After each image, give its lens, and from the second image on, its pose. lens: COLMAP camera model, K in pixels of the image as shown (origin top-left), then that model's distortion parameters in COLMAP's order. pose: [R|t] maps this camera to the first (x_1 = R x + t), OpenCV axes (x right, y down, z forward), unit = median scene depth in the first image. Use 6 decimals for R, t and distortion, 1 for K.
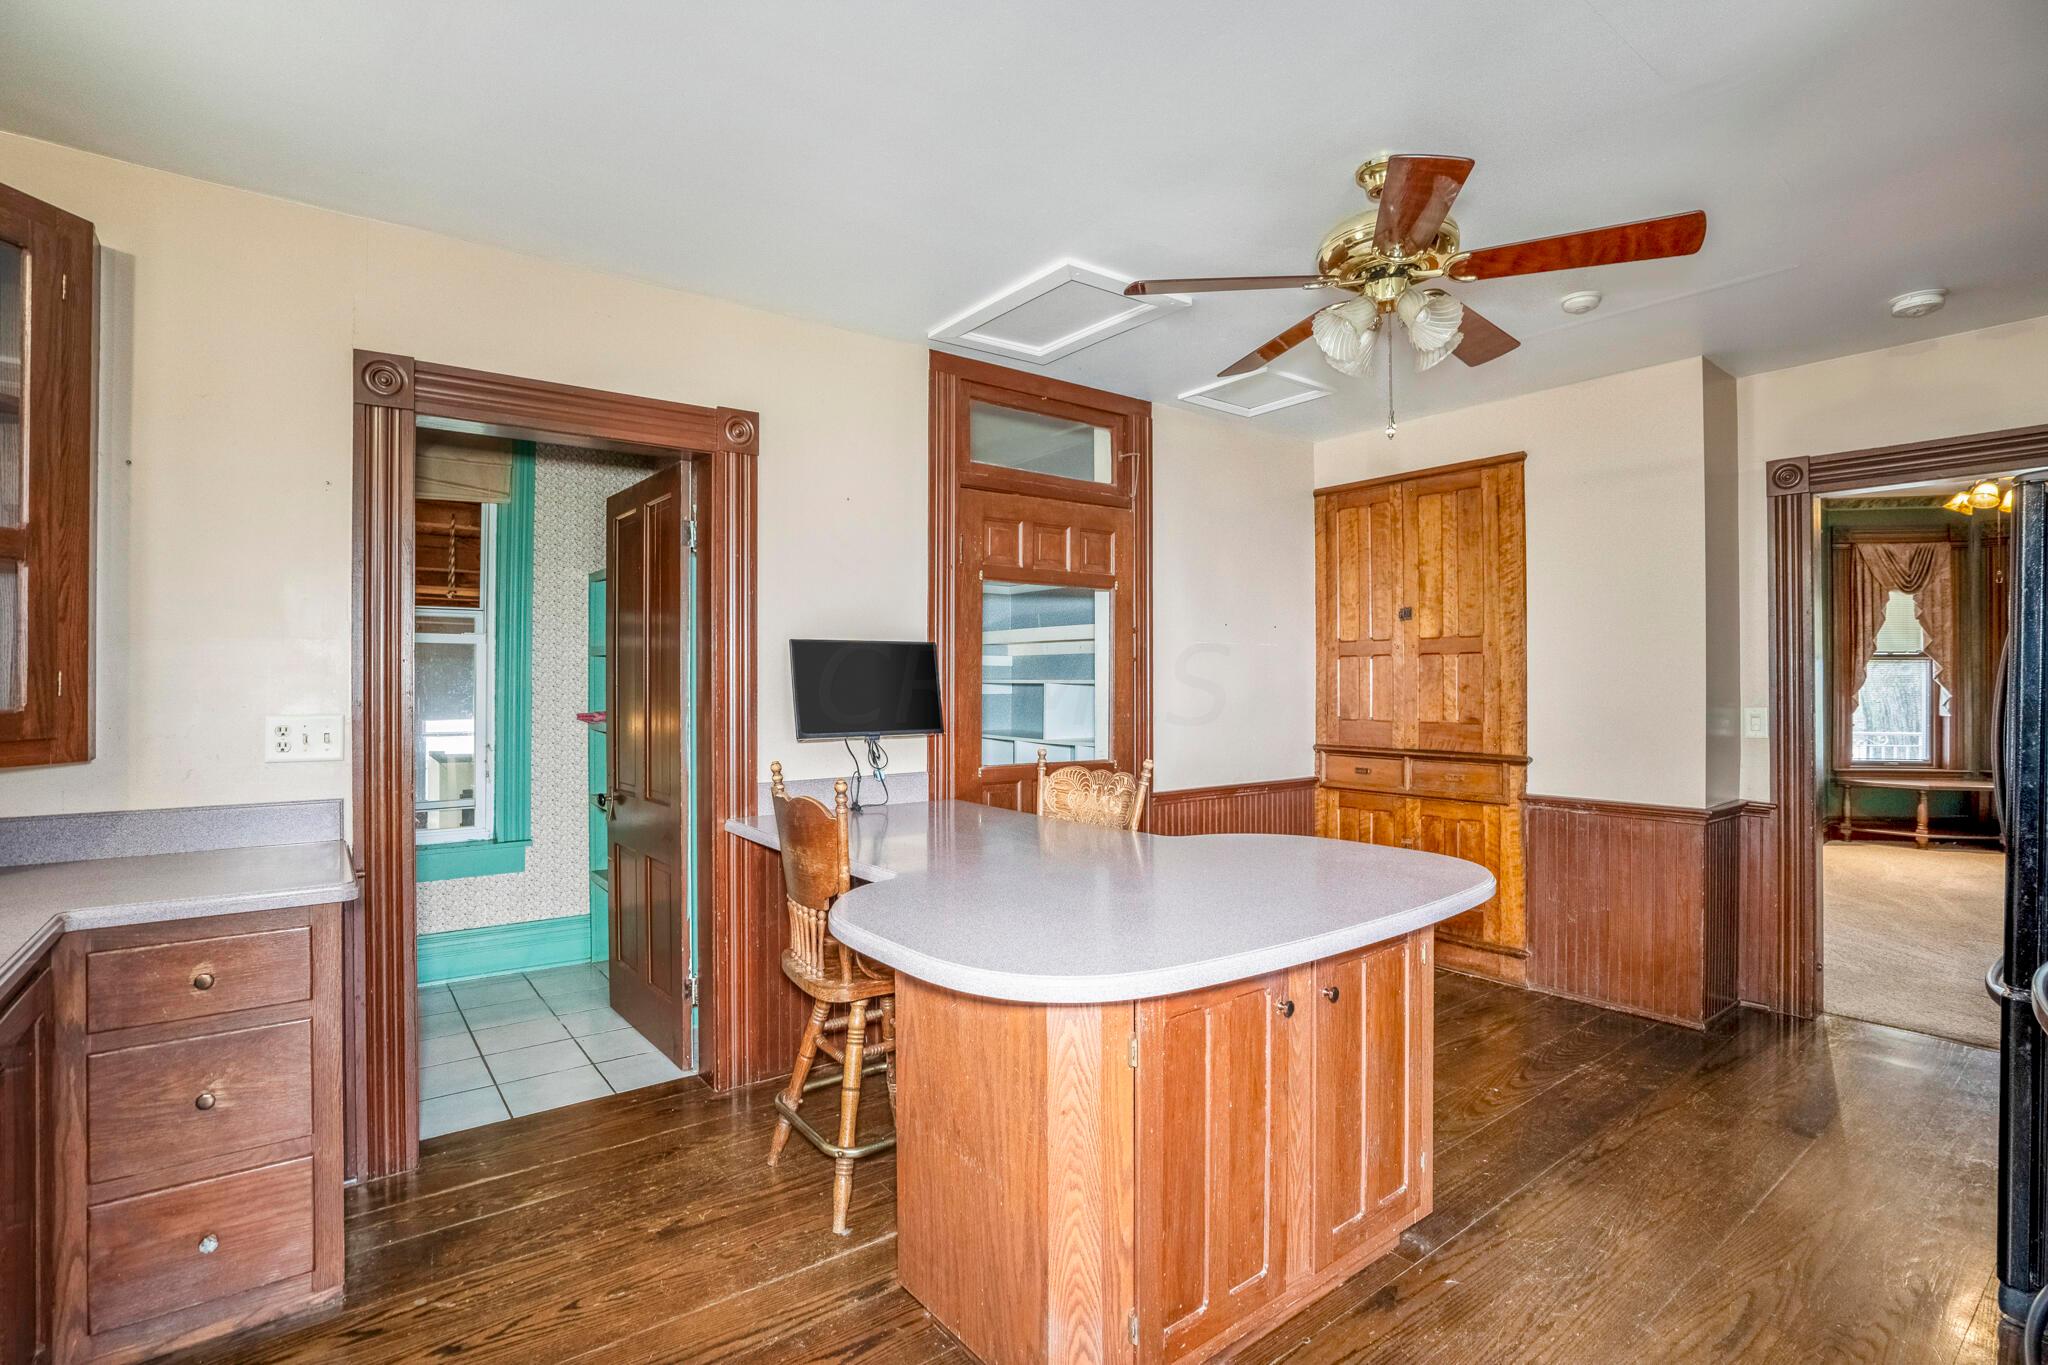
lens RADIAL K [[967.6, 0, 1022.8], [0, 967.6, 677.9], [0, 0, 1]] dist [-0.061433, 0.022067]
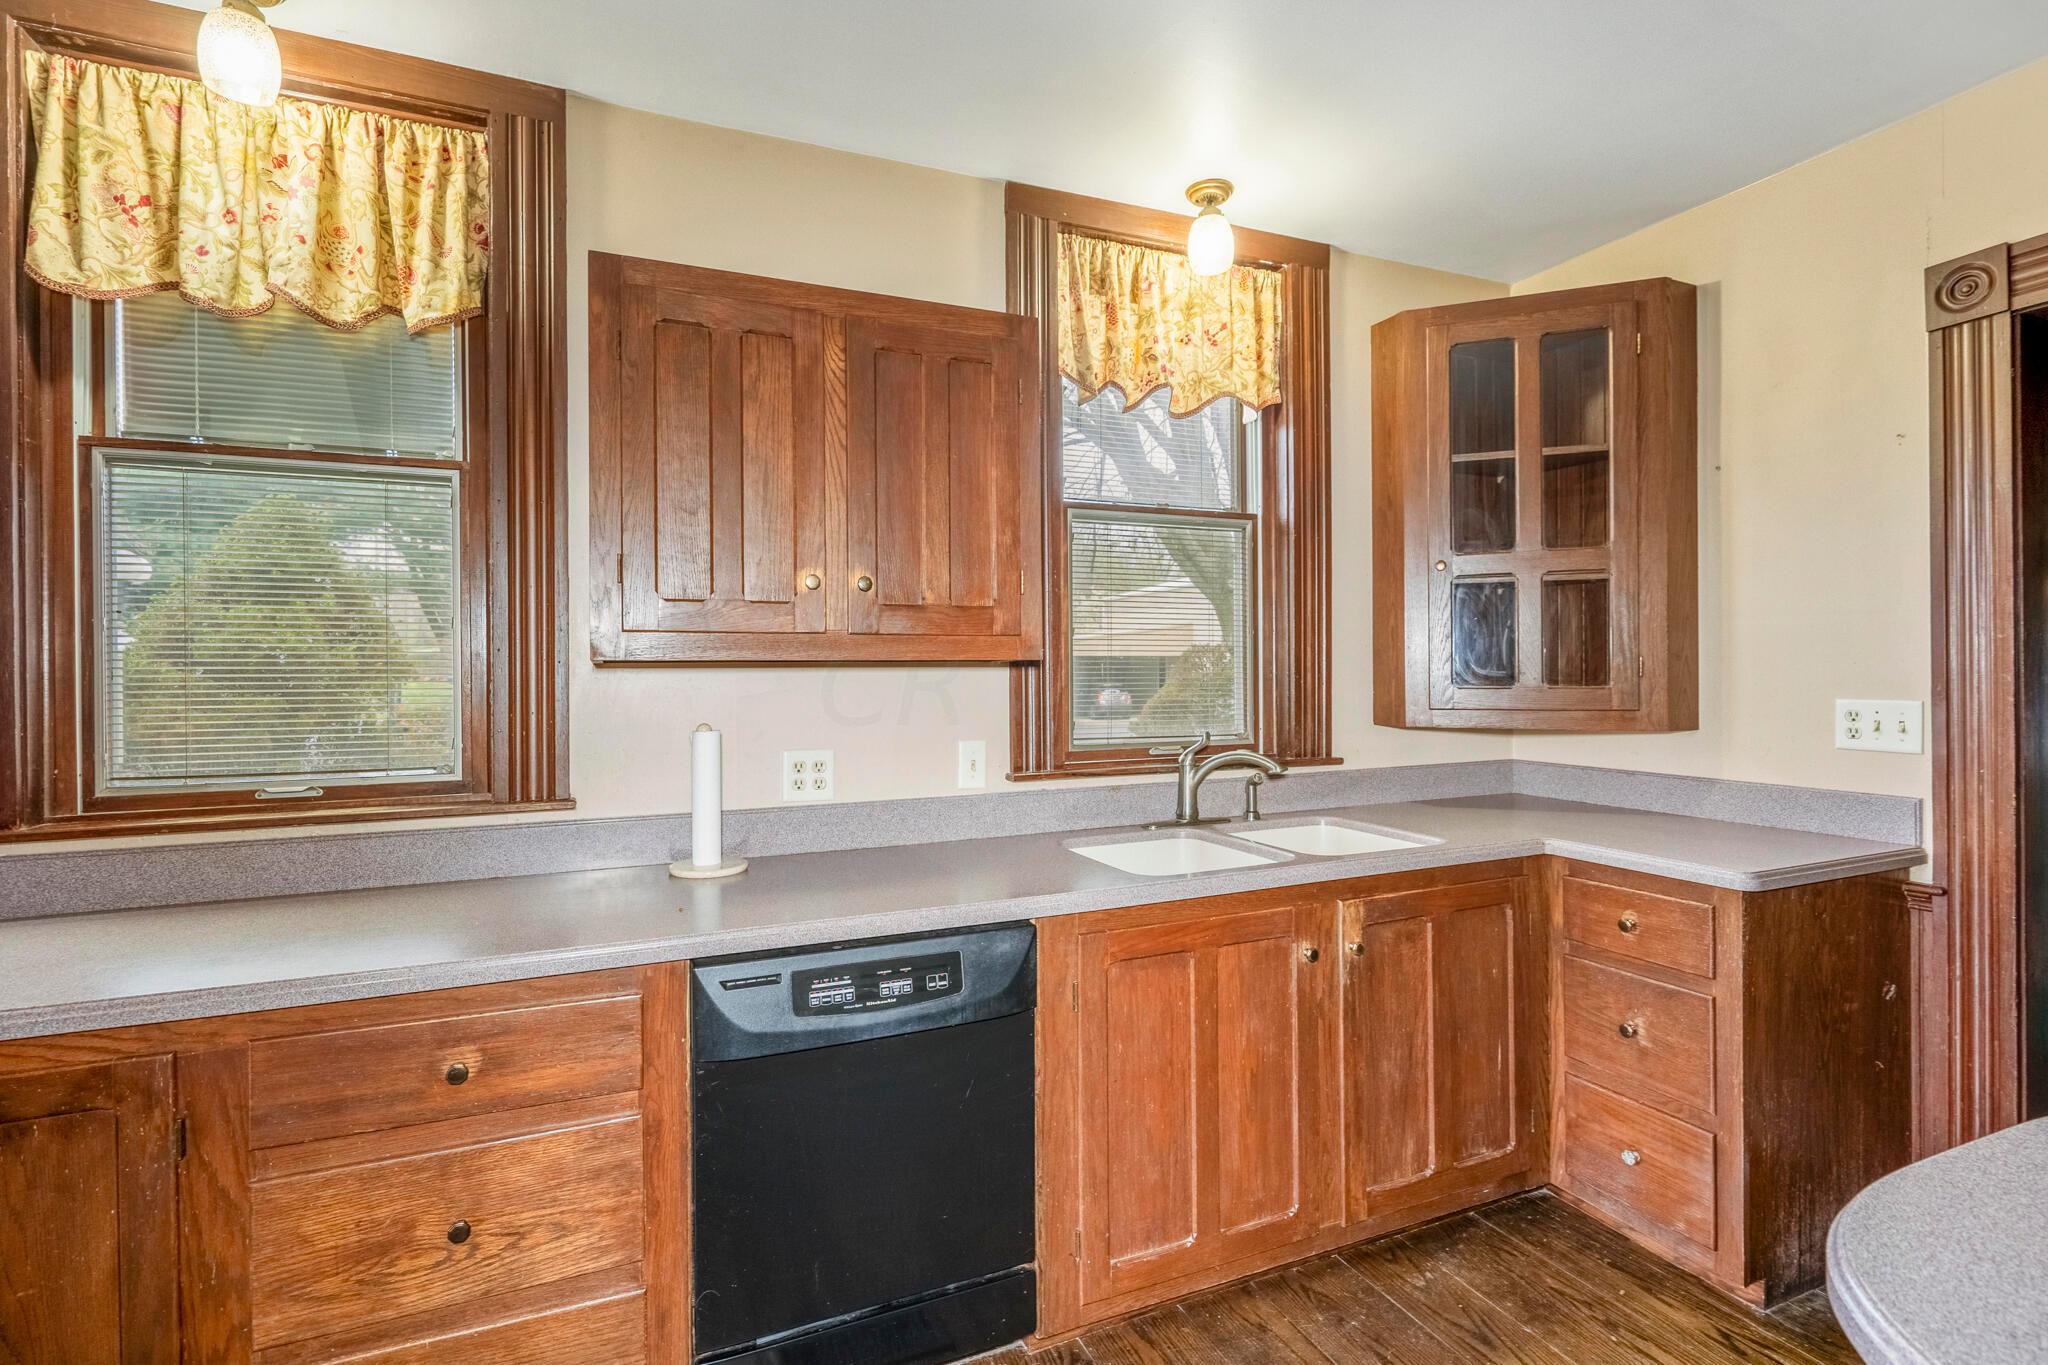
lens RADIAL K [[964.8, 0, 1018.5], [0, 964.8, 676.4], [0, 0, 1]] dist [-0.001119, 0.000367]
pose [[-0.243485, 0.007535, -0.969875, 0.243717], [0.009158, 0.999943, 0.005469, 0.003074], [0.969861, -0.007550, -0.243541, 0.303800]]
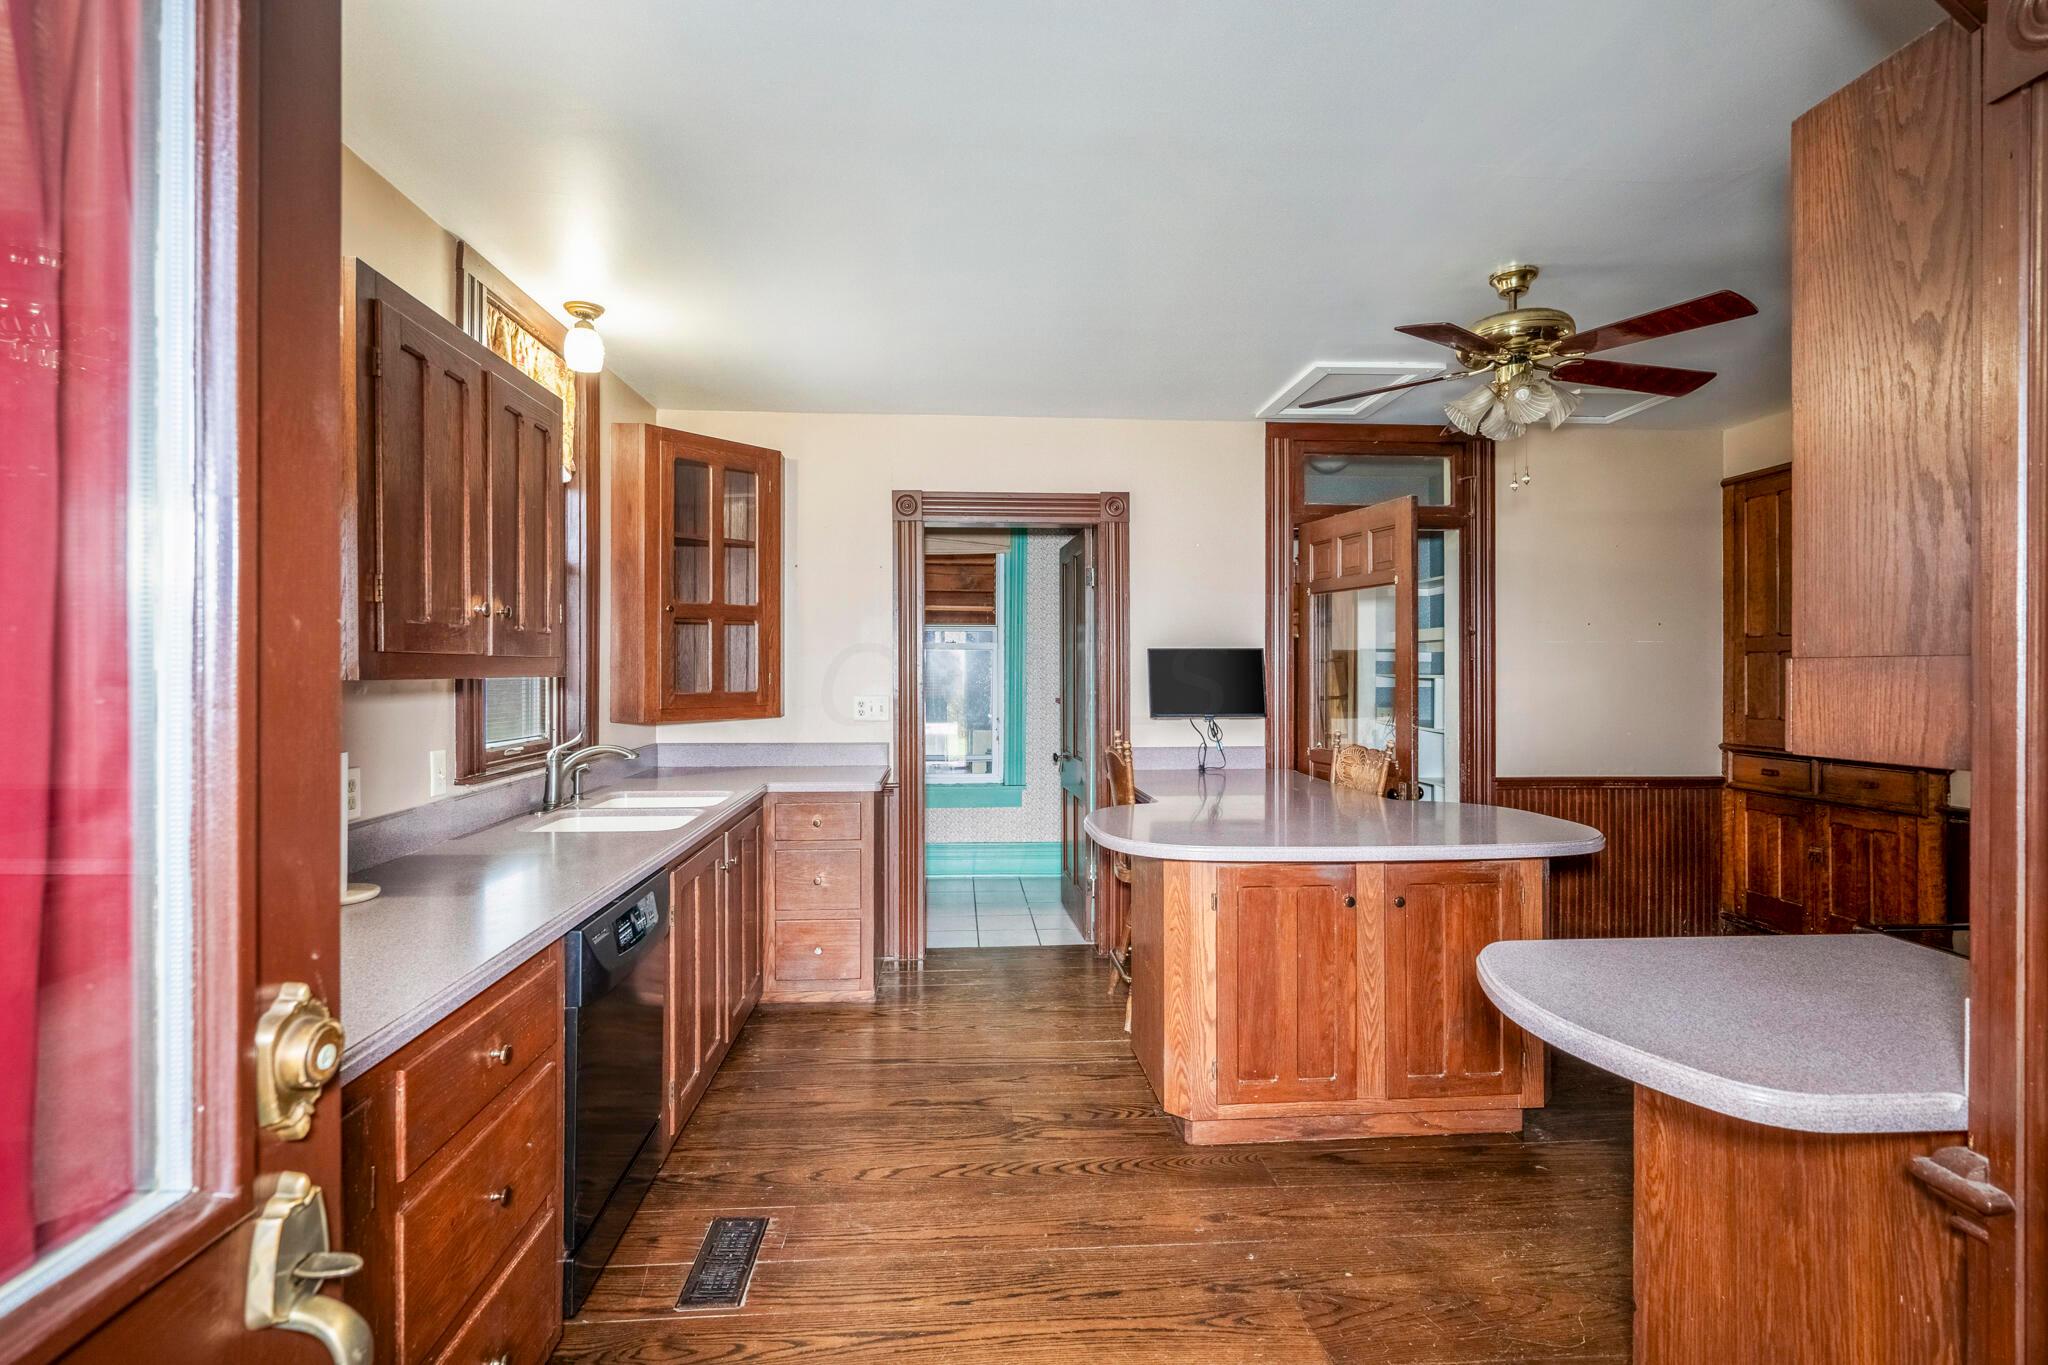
lens RADIAL K [[964.8, 0, 1018.5], [0, 964.8, 676.4], [0, 0, 1]] dist [-0.001119, 0.000367]
pose [[0.834543, 0.004810, -0.550922, 0.364342], [0.000520, 0.999955, 0.009518, -0.011361], [0.550943, -0.008230, 0.834502, -0.291868]]
